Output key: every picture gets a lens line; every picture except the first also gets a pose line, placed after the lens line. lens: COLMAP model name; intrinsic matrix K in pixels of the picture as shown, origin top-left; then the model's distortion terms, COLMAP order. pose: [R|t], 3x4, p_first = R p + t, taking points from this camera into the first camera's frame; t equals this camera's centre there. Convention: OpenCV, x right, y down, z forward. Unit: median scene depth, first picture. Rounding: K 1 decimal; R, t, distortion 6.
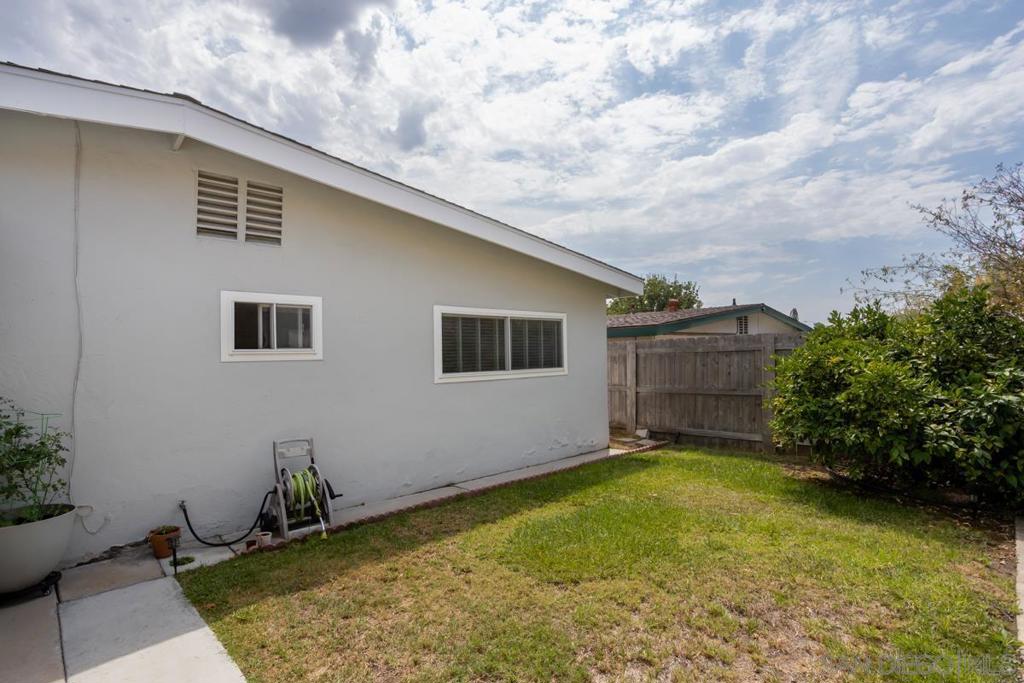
lens RADIAL K [[507.6, 0, 496.5], [0, 507.6, 338.3], [0, 0, 1]] dist [-0.001841, -0.000239]
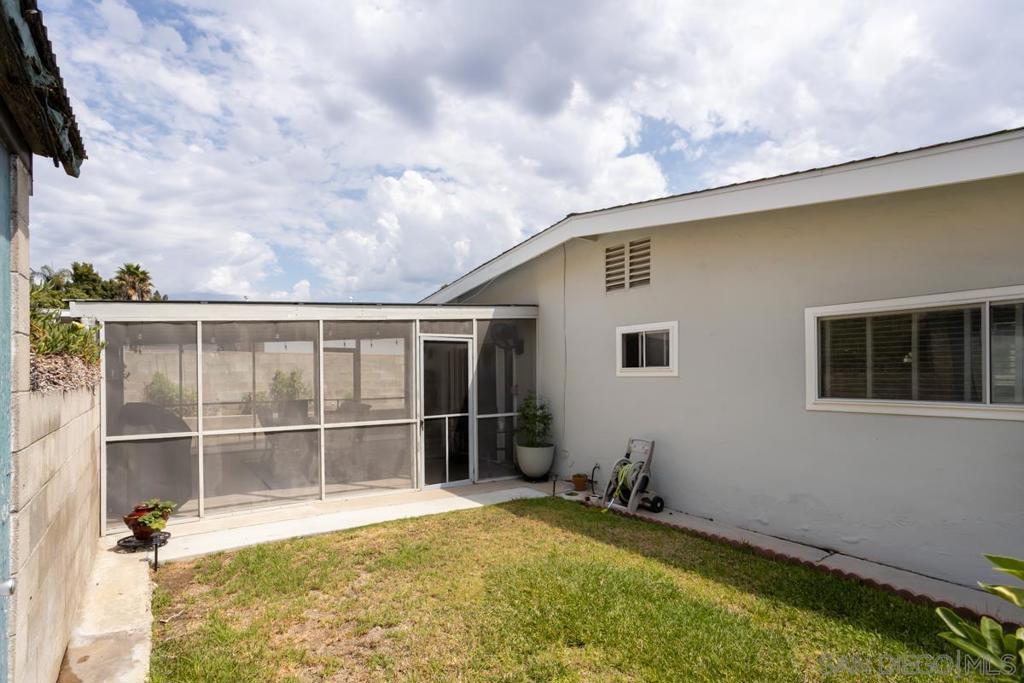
lens RADIAL K [[511.0, 0, 507.8], [0, 511.0, 373.4], [0, 0, 1]] dist [-0.001752, -0.000050]
pose [[-0.124595, 0.016772, -0.992066, 0.849848], [0.041514, 0.999070, 0.011676, 0.006980], [0.991339, -0.039730, -0.125176, 0.789068]]
